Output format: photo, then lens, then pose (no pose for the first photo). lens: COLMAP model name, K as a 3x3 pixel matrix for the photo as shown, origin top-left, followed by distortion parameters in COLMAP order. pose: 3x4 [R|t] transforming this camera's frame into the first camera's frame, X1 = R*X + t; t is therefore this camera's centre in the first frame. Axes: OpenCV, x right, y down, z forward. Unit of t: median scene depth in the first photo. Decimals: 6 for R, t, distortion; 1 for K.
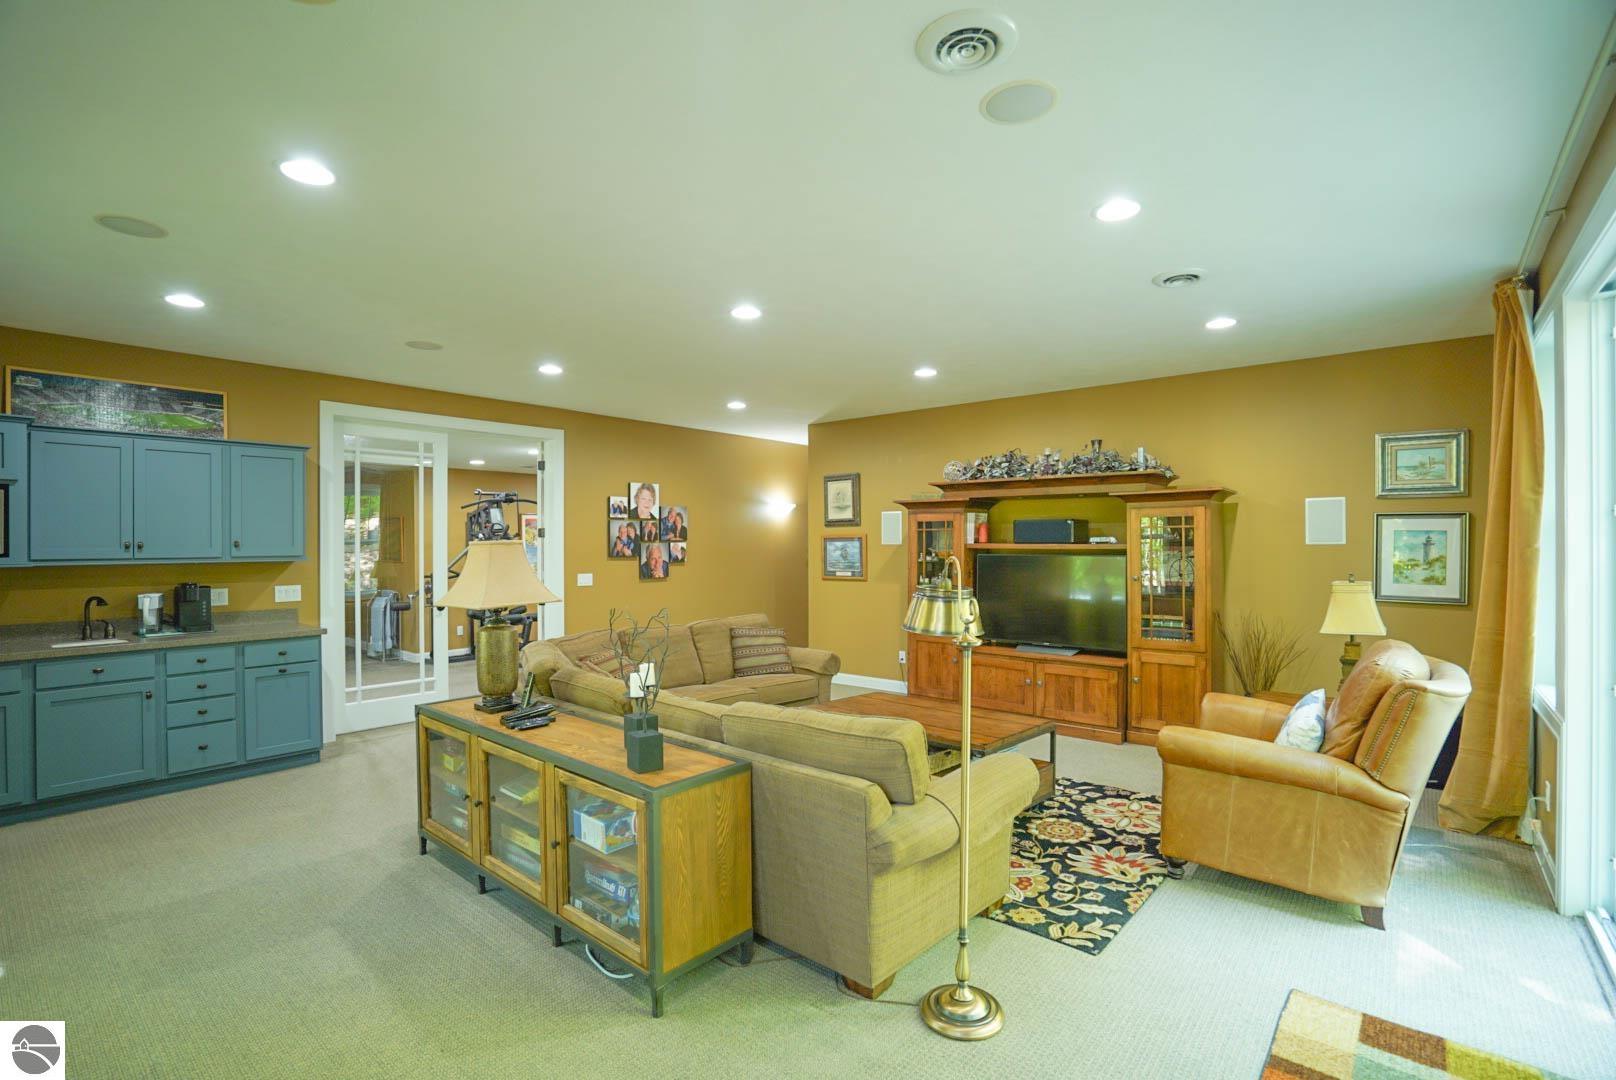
lens RADIAL K [[722.8, 0, 808.5], [0, 722.8, 542.8], [0, 0, 1]] dist [-0.003641, 0.002854]
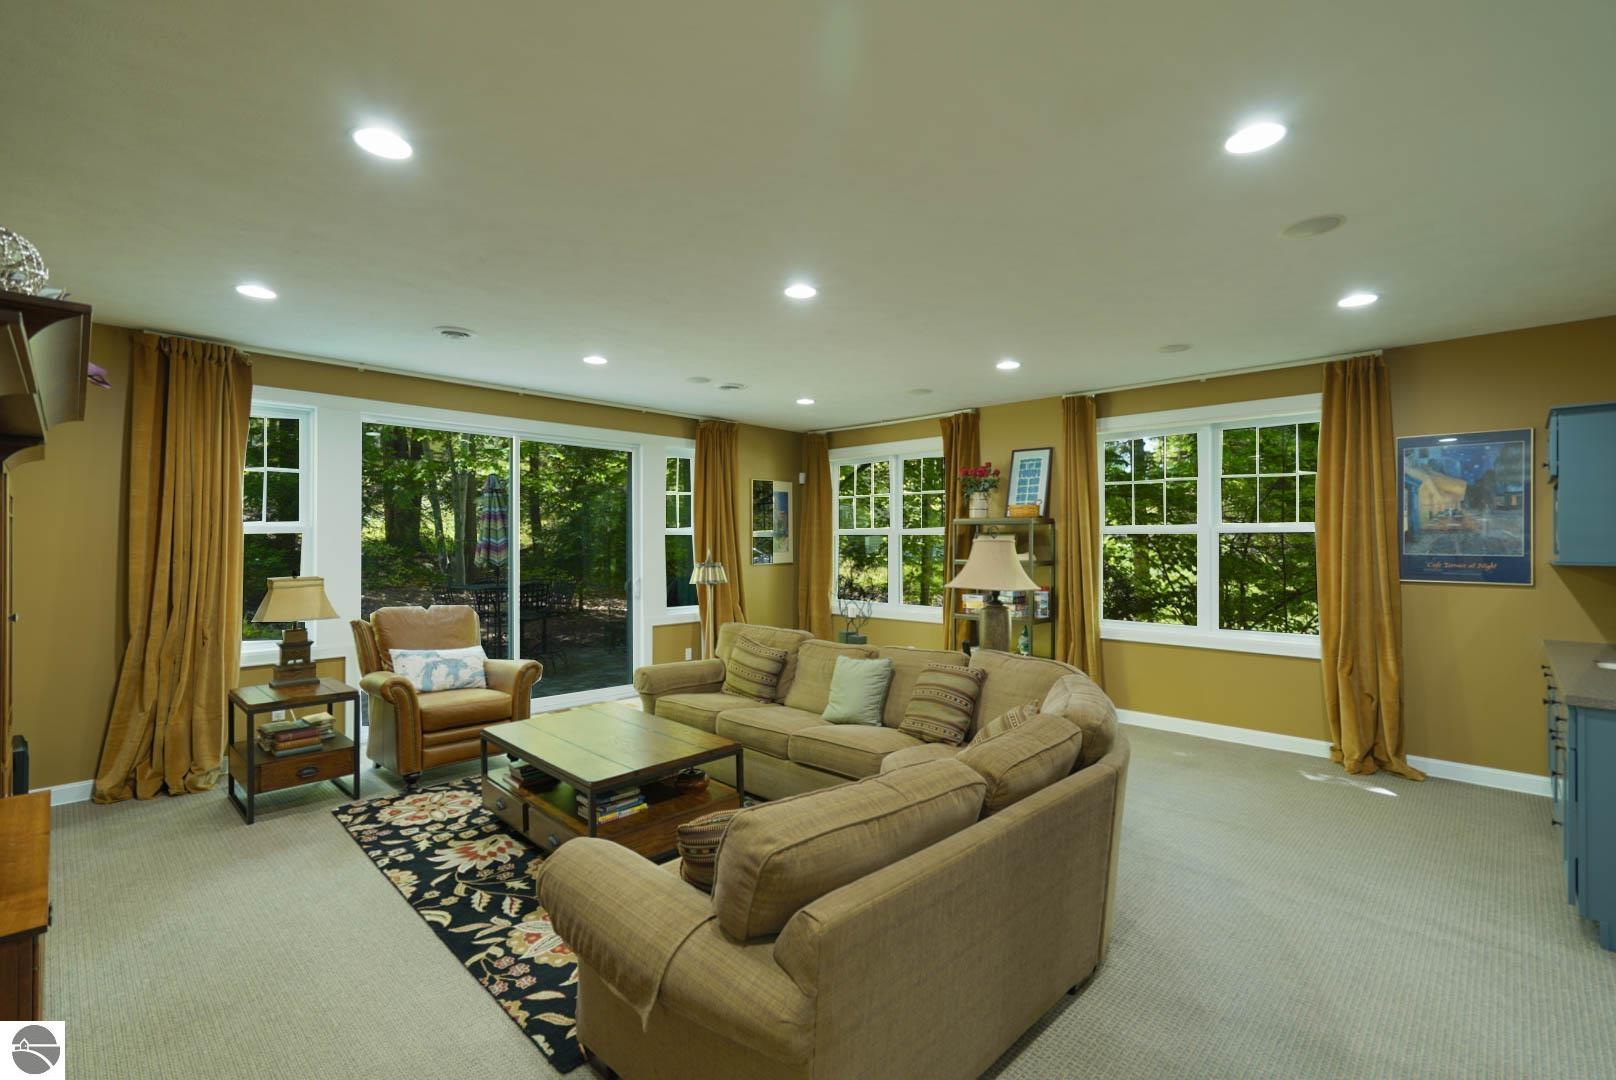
lens RADIAL K [[722.8, 0, 807.1], [0, 722.8, 536.0], [0, 0, 1]] dist [-0.003641, 0.002854]
pose [[-0.996547, -0.000793, 0.083023, -0.169063], [-0.000858, 0.999999, -0.000744, -0.012478], [-0.083023, -0.000813, -0.996547, 1.895411]]
